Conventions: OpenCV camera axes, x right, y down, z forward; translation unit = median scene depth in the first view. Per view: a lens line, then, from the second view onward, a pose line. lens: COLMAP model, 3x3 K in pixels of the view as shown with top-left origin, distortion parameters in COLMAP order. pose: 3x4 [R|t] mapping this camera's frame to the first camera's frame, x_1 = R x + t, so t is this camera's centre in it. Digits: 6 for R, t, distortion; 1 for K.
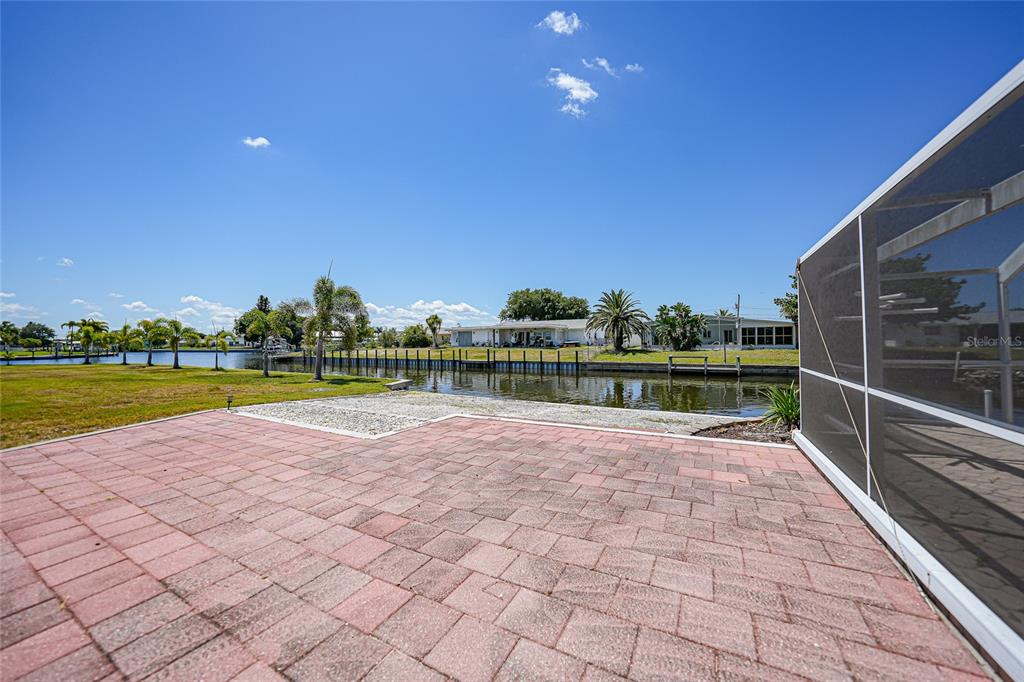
lens RADIAL K [[359.6, 0, 506.0], [0, 359.6, 338.9], [0, 0, 1]] dist [-0.017142, 0.002604]
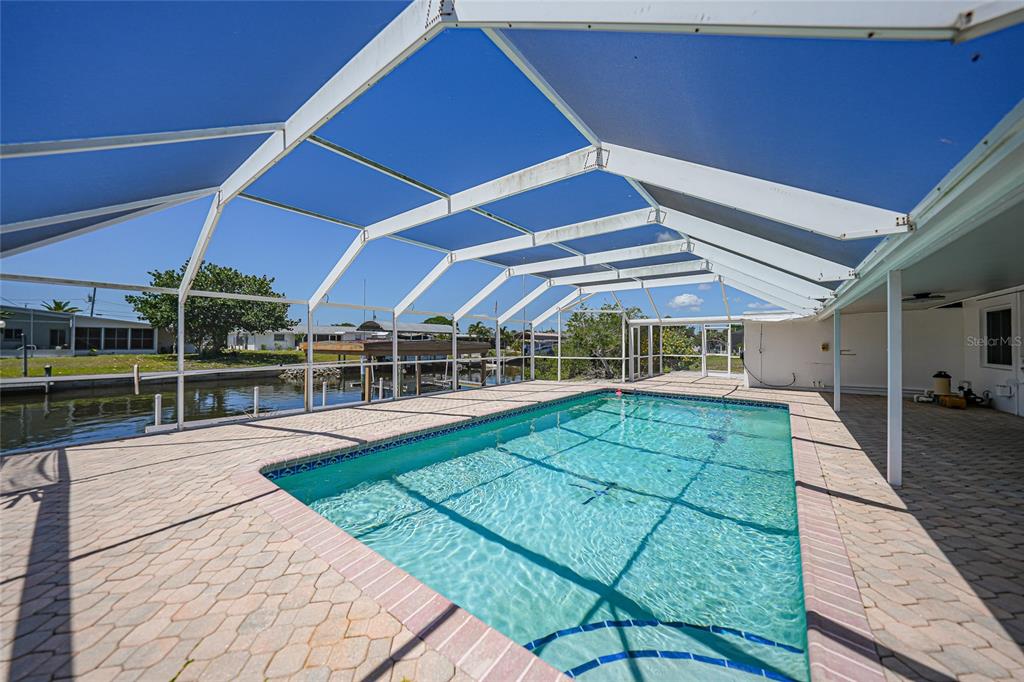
lens RADIAL K [[359.6, 0, 508.4], [0, 359.6, 341.8], [0, 0, 1]] dist [-0.017142, 0.002604]
pose [[0.167545, 0.013199, 0.985776, 0.065511], [-0.013972, 0.999842, -0.011013, -0.004750], [-0.985765, -0.011928, 0.167702, -0.038013]]
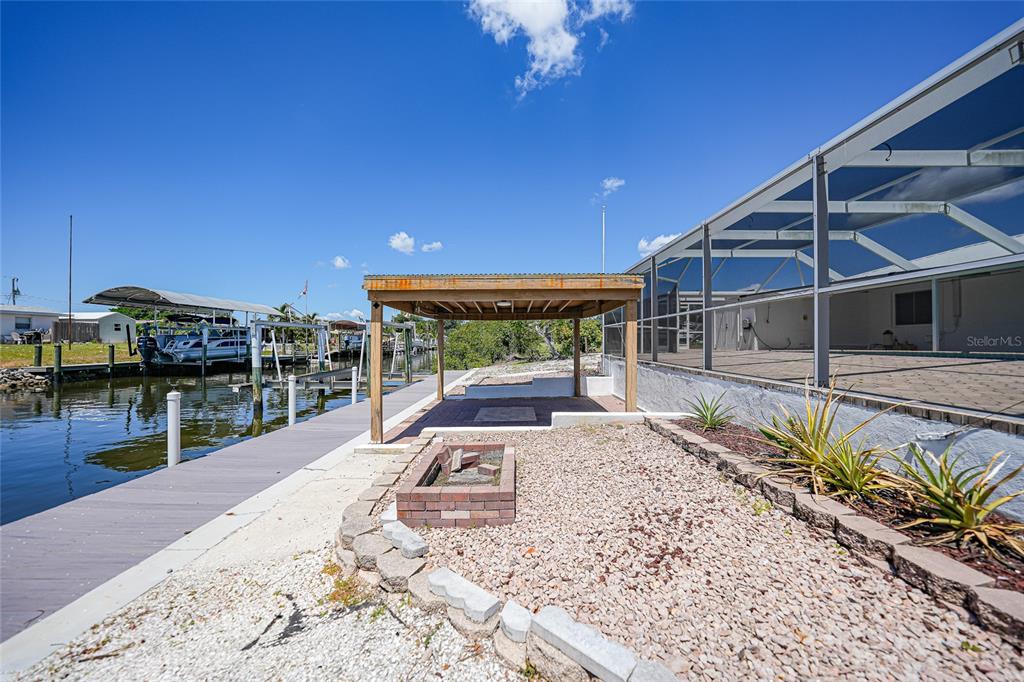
lens RADIAL K [[359.6, 0, 509.6], [0, 359.6, 342.3], [0, 0, 1]] dist [-0.017142, 0.002604]
pose [[-0.475601, 0.008222, 0.879622, 0.193958], [0.000675, 0.999959, -0.008981, 0.021075], [-0.879661, -0.003678, -0.475588, 0.206612]]
